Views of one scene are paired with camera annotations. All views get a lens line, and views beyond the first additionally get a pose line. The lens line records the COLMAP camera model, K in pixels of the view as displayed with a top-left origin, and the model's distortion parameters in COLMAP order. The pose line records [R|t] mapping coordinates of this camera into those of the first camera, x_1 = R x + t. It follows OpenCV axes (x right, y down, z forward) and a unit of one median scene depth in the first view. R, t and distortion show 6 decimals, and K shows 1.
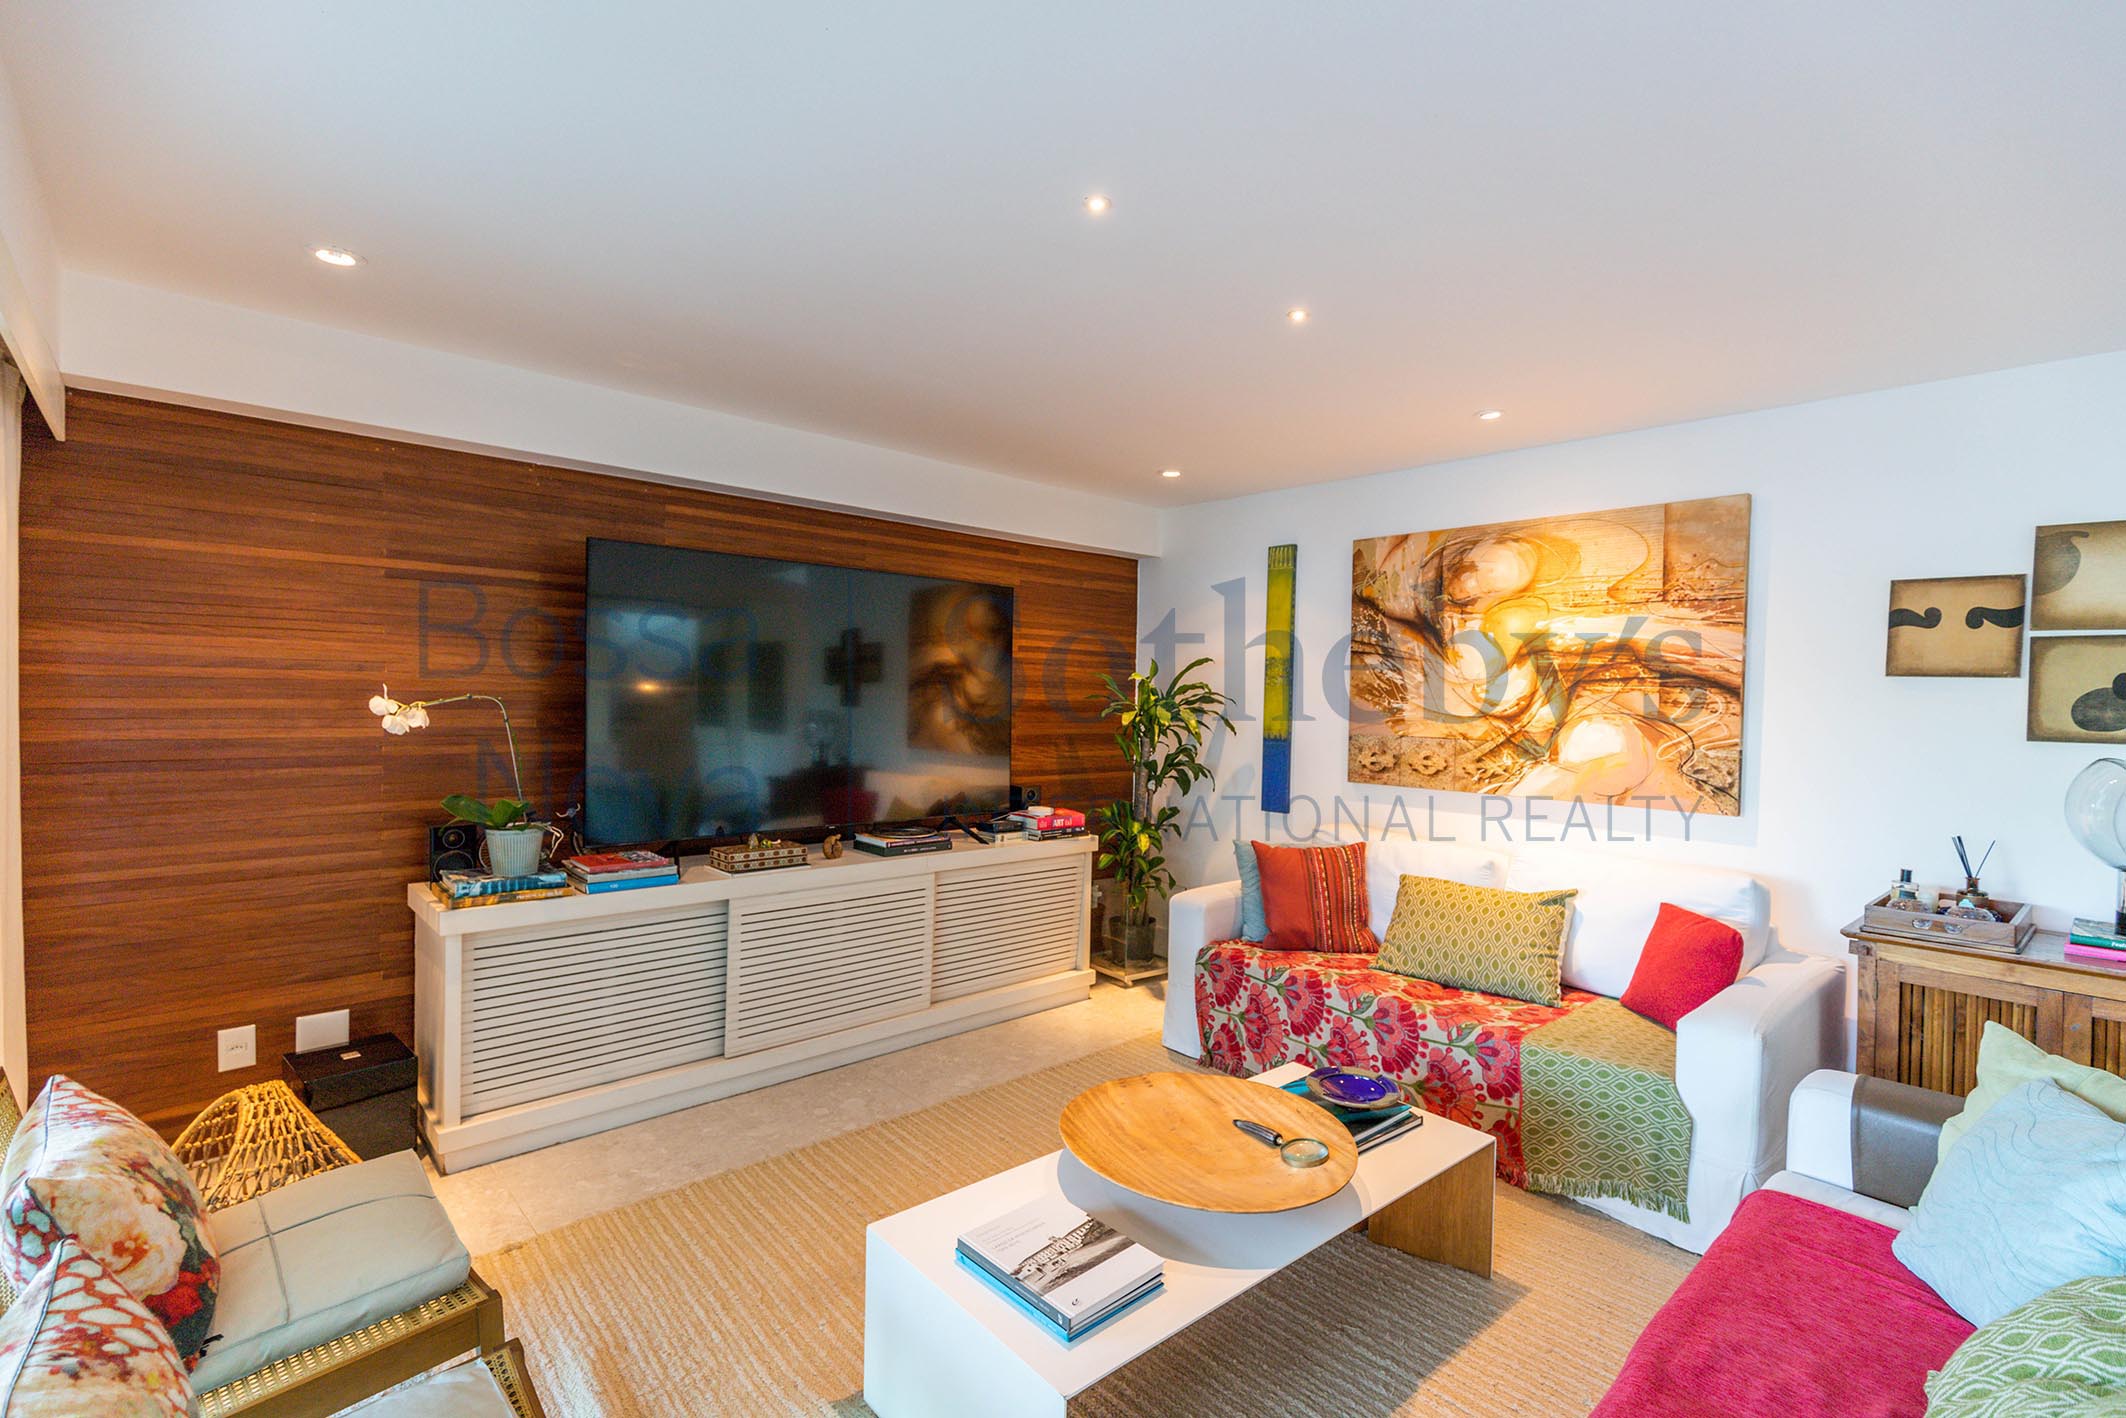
lens RADIAL K [[966.2, 0, 1063.0], [0, 966.2, 709.0], [0, 0, 1]] dist [0.000122, -0.000260]
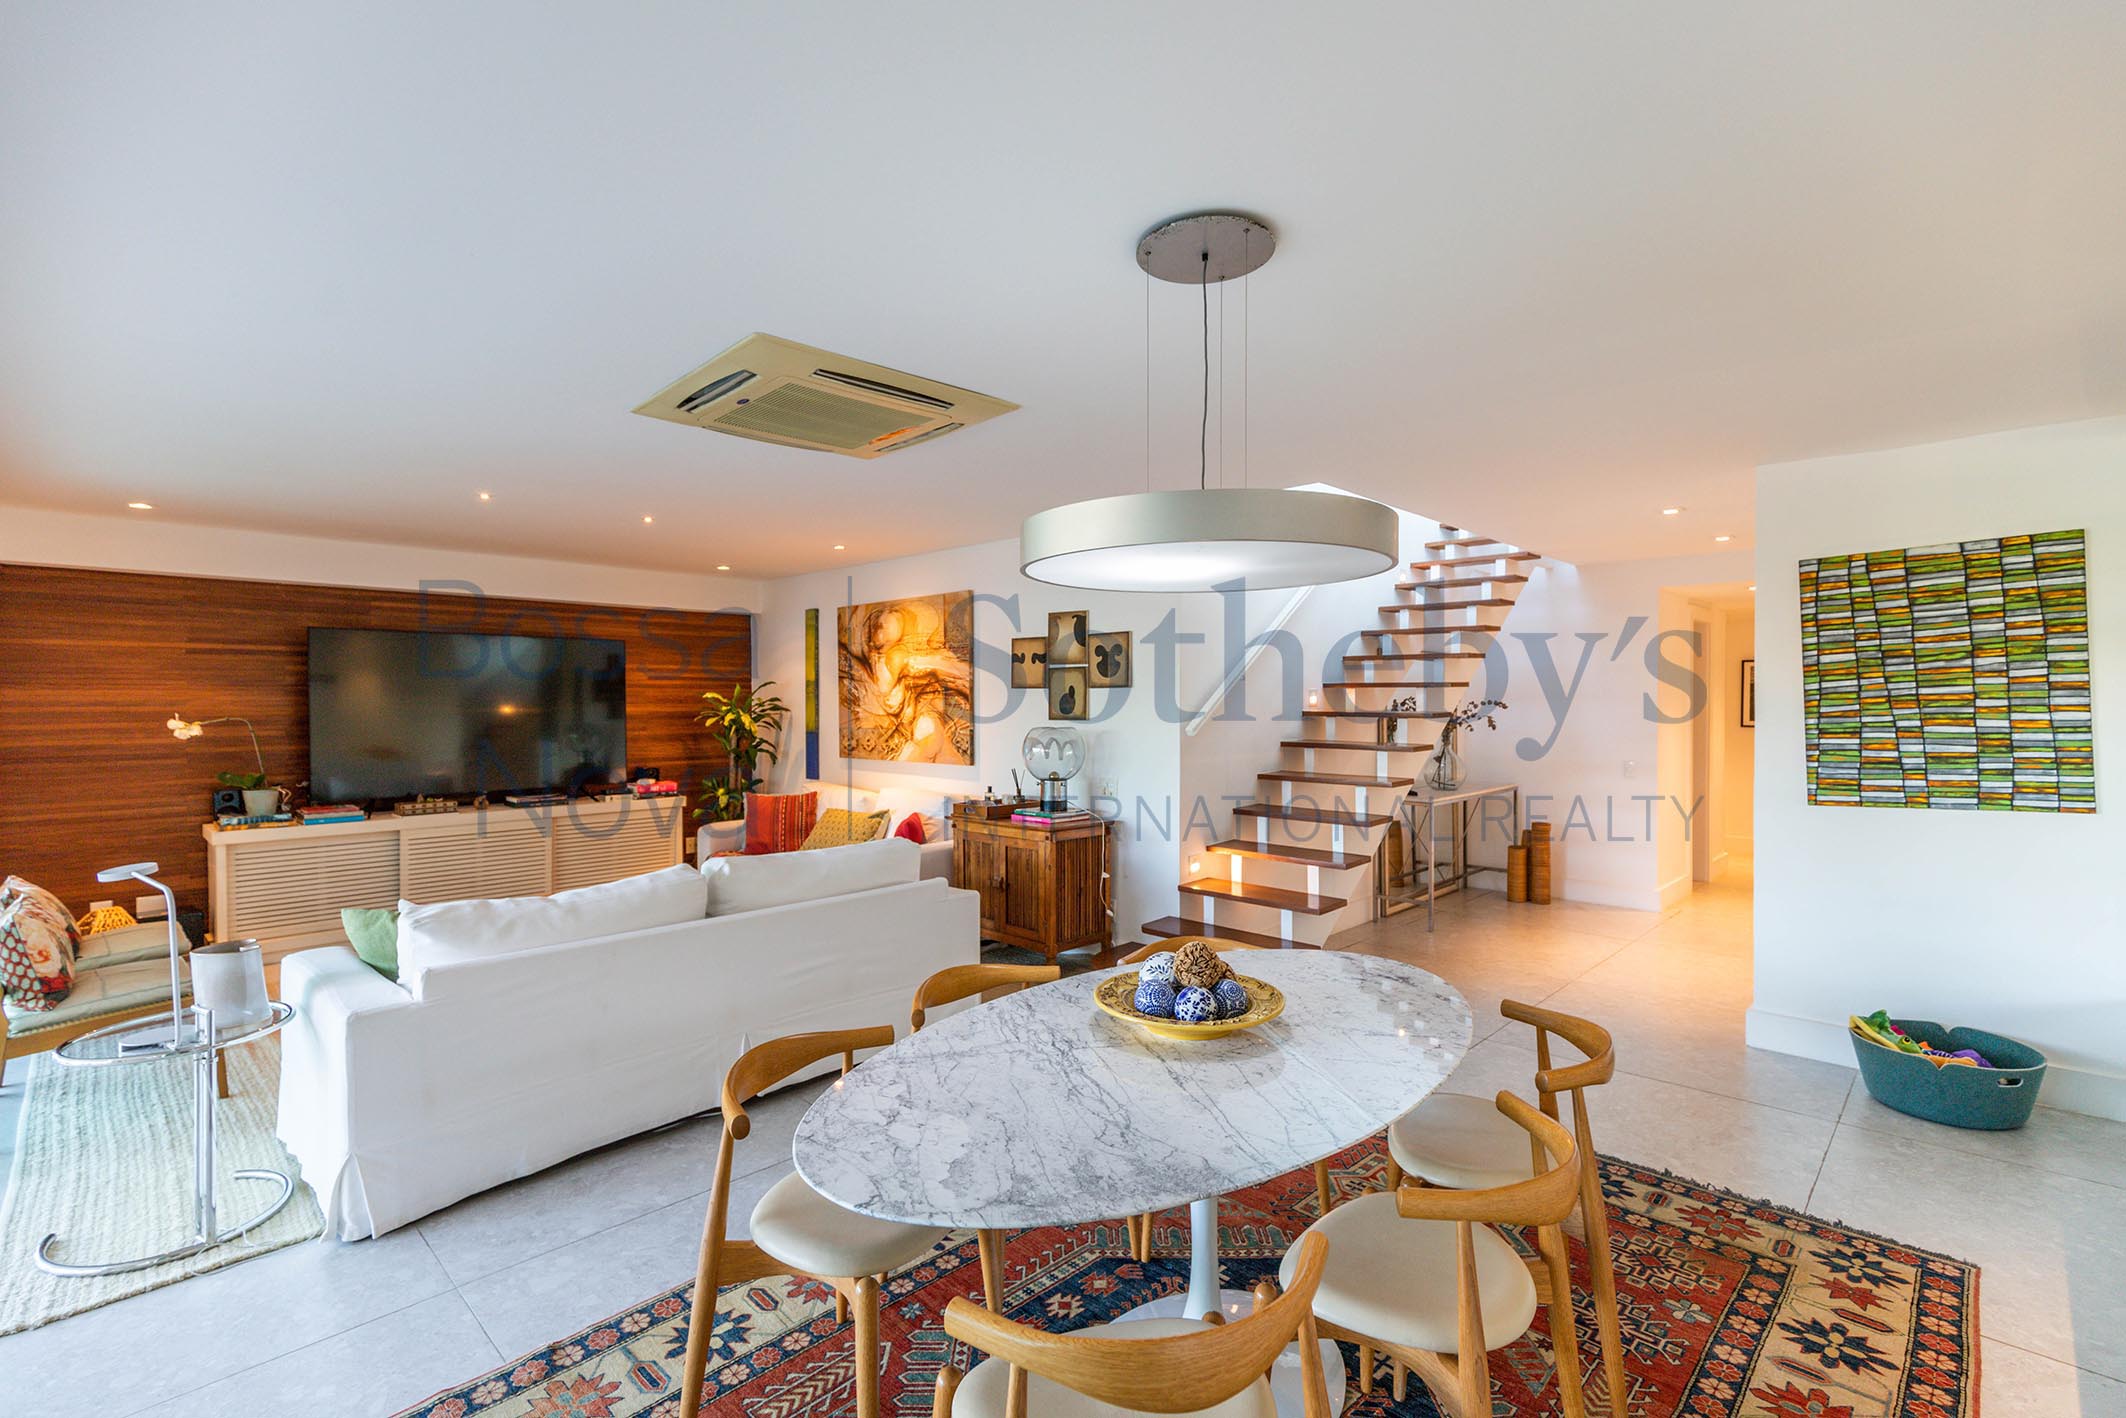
lens RADIAL K [[955.0, 0, 1063.0], [0, 955.0, 709.0], [0, 0, 1]] dist [-0.000112, -0.000276]
pose [[0.997637, -0.026056, 0.063571, 0.733317], [0.026510, 0.999629, -0.006316, 0.018874], [-0.063383, 0.007986, 0.997957, -0.789836]]
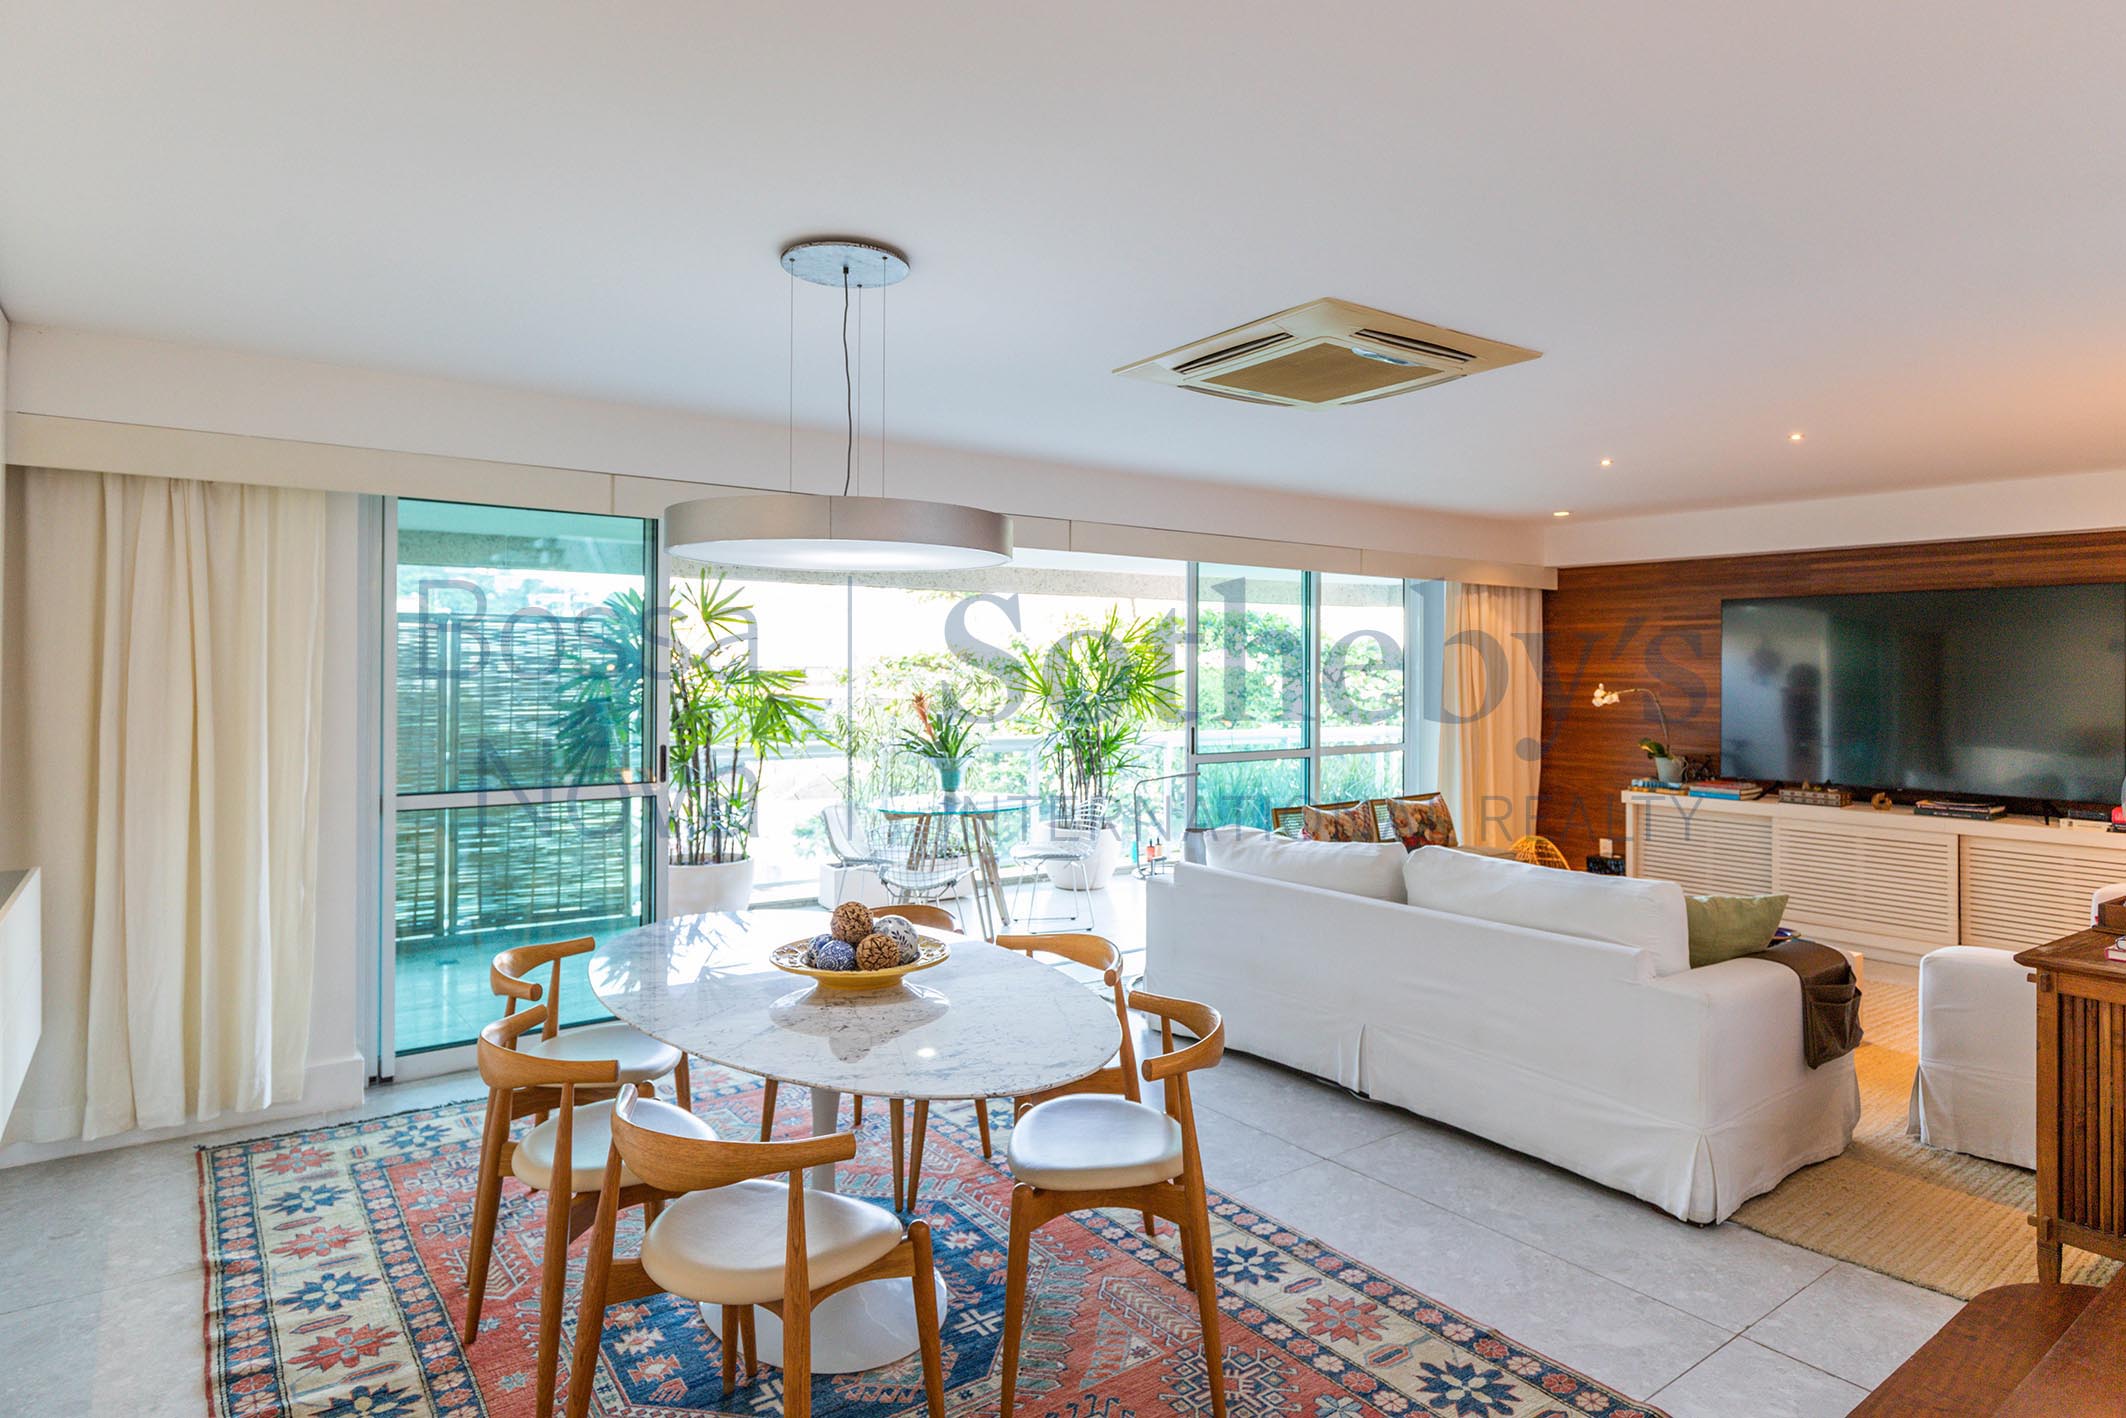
lens RADIAL K [[1203.9, 0, 1113.1], [0, 1203.9, 672.6], [0, 0, 1]] dist [0.000335, -0.000012]
pose [[-0.059606, -0.022636, -0.997965, 1.663263], [-0.021831, 0.999533, -0.021368, 0.024180], [0.997983, 0.020513, -0.060073, 0.026703]]
